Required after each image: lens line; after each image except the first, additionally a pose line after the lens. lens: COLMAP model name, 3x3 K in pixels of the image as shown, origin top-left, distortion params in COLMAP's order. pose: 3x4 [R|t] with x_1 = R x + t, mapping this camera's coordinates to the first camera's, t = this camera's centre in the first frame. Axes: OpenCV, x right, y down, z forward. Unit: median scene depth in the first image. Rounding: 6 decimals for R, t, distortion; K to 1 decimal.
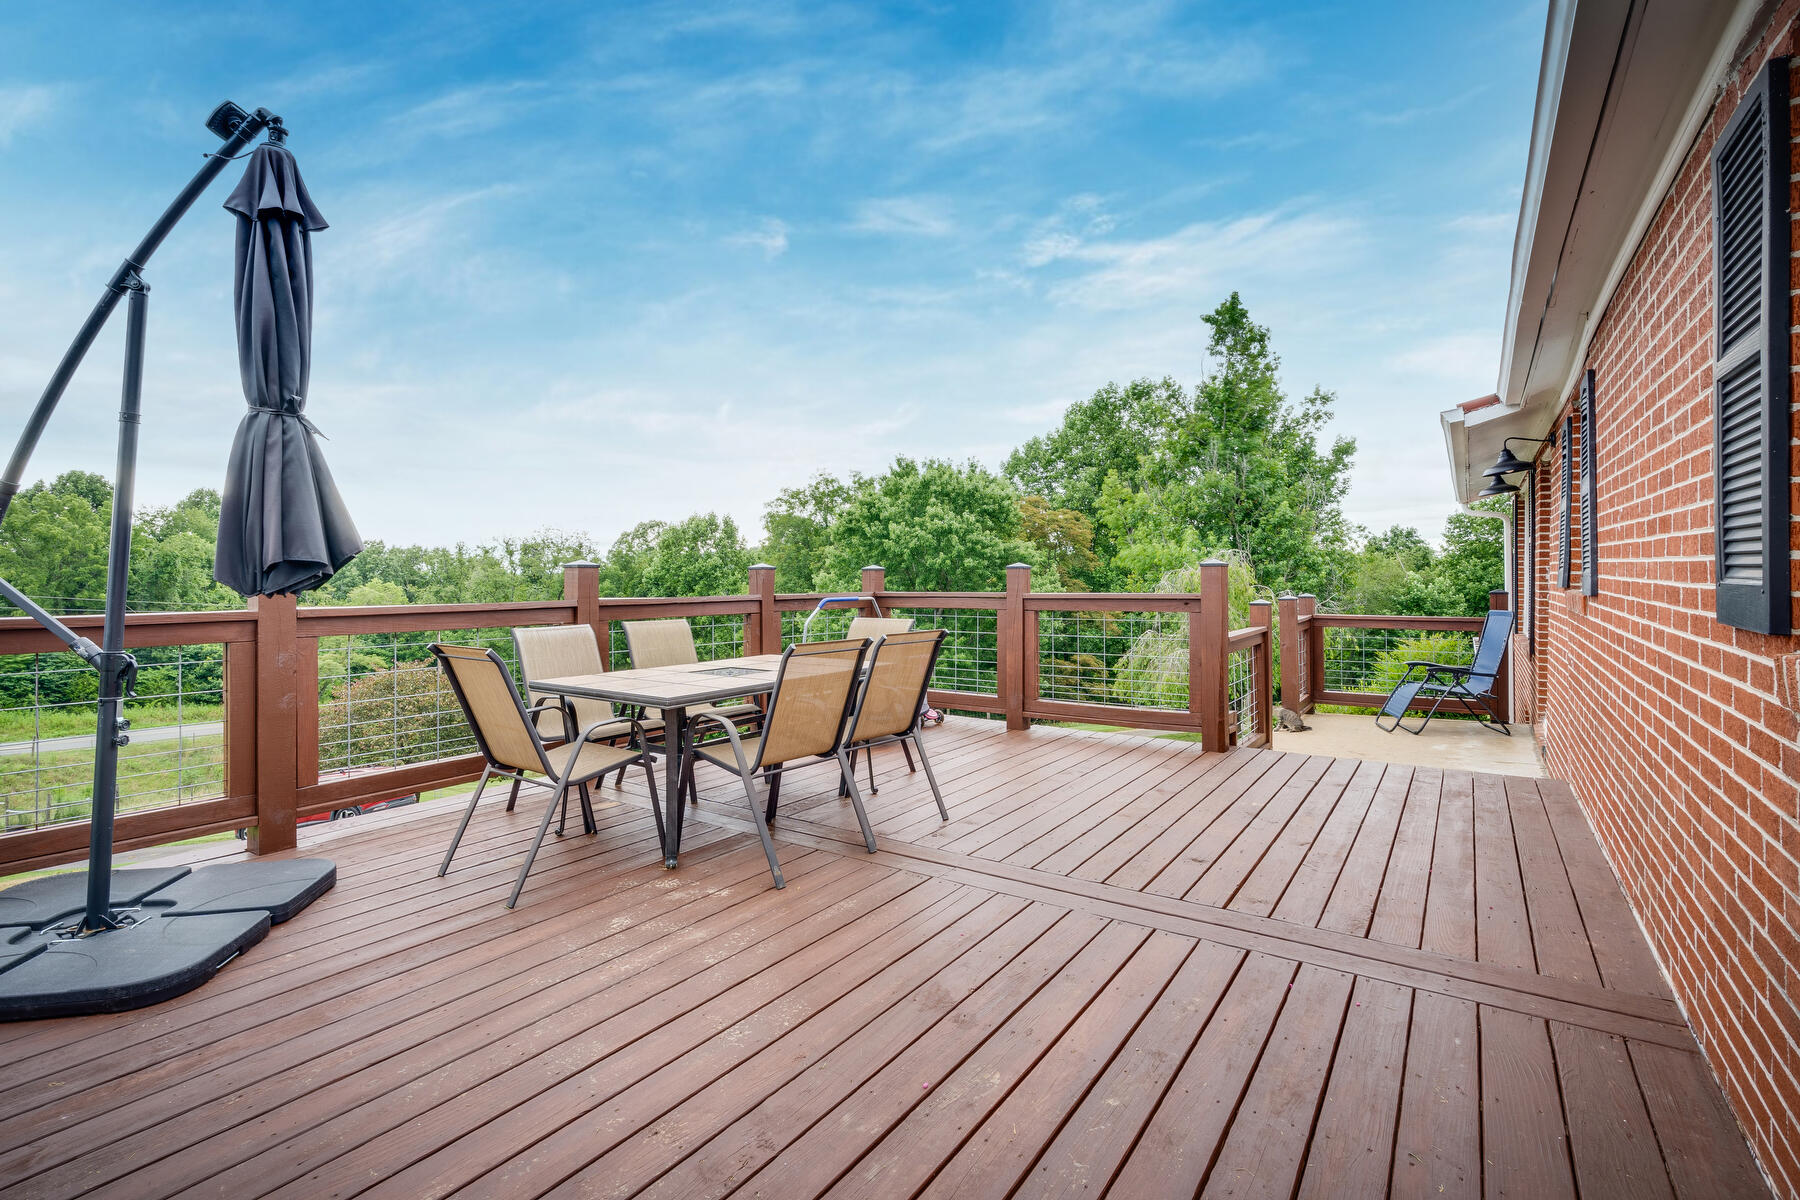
lens RADIAL K [[836.5, 0, 899.9], [0, 836.5, 589.8], [0, 0, 1]] dist [-0.005229, 0.000136]
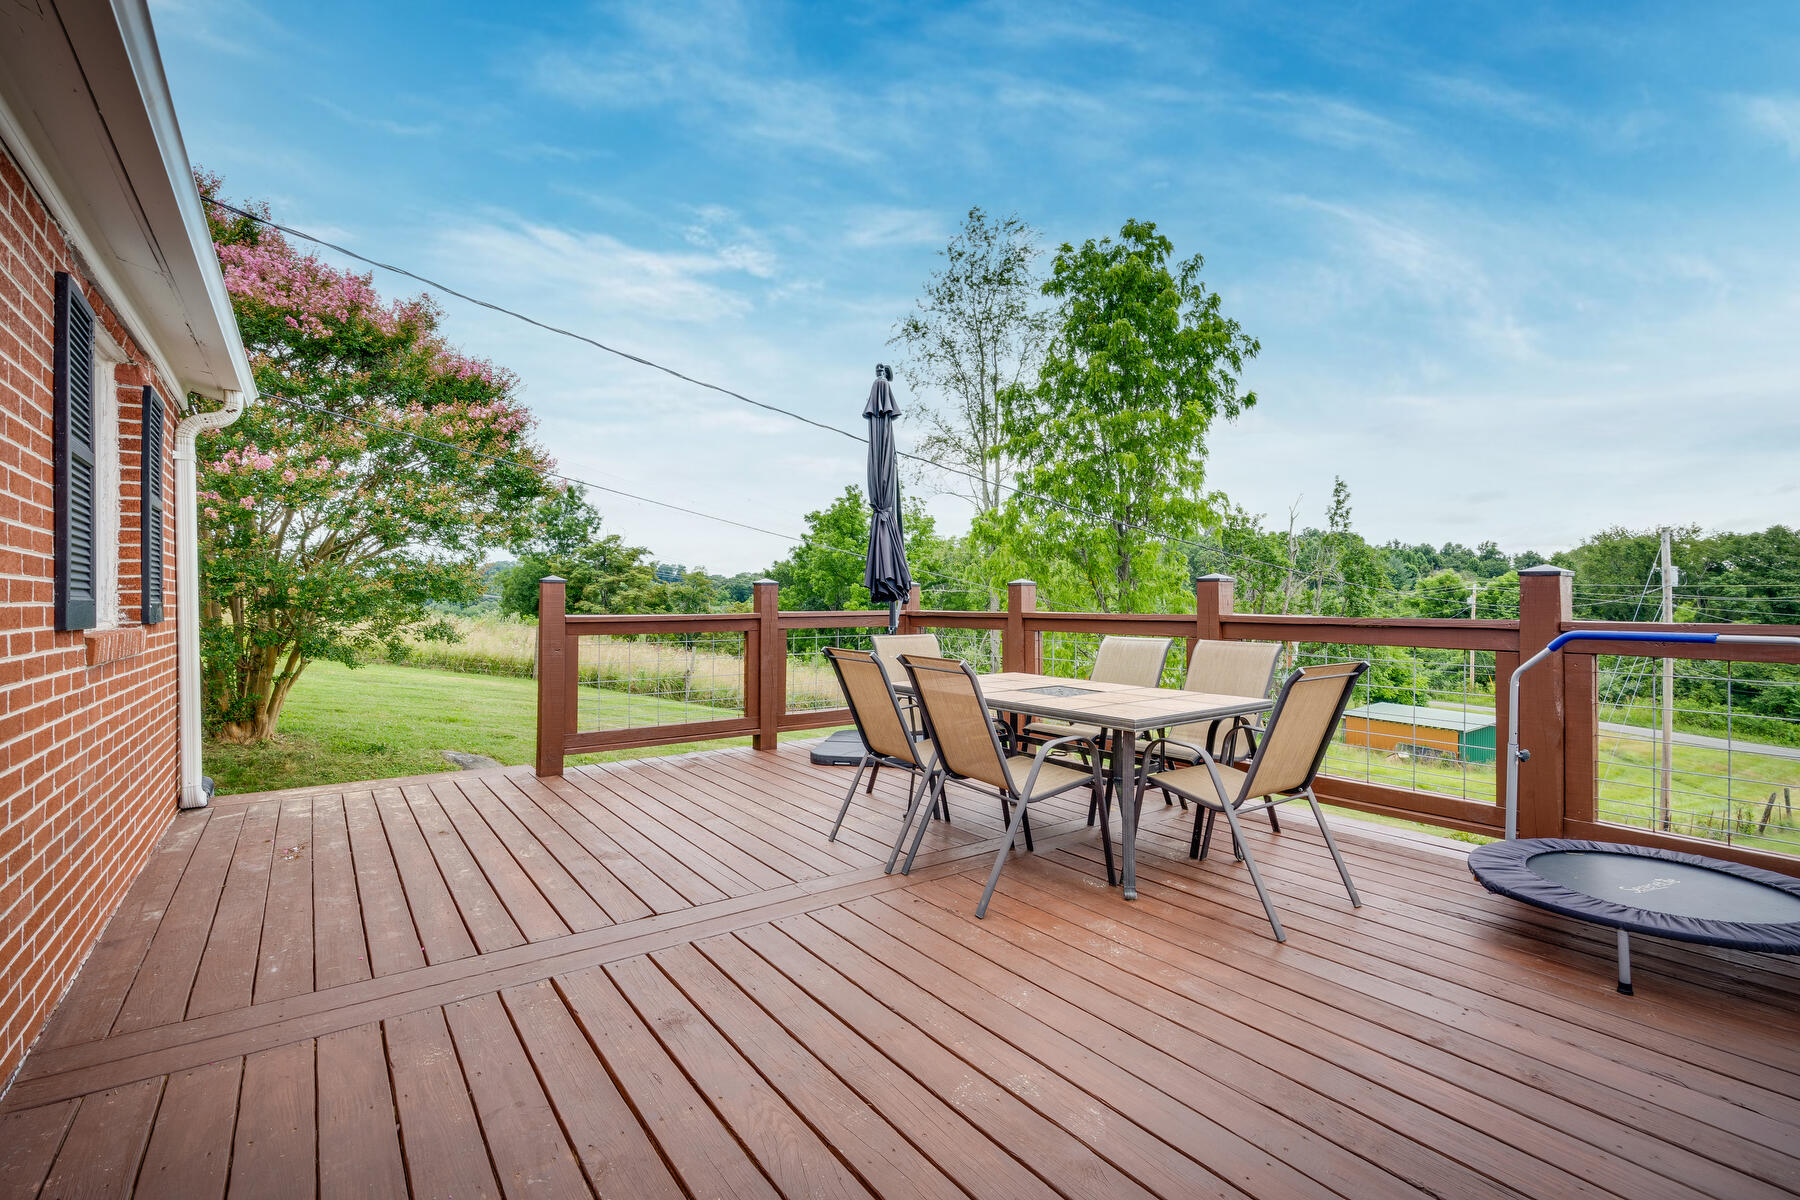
lens RADIAL K [[836.5, 0, 899.9], [0, 836.5, 589.8], [0, 0, 1]] dist [-0.005229, 0.000136]
pose [[-0.351008, -0.002914, -0.936368, 1.024947], [-0.007609, 0.999971, -0.000260, -0.022897], [0.936341, 0.007034, -0.351020, 1.569052]]
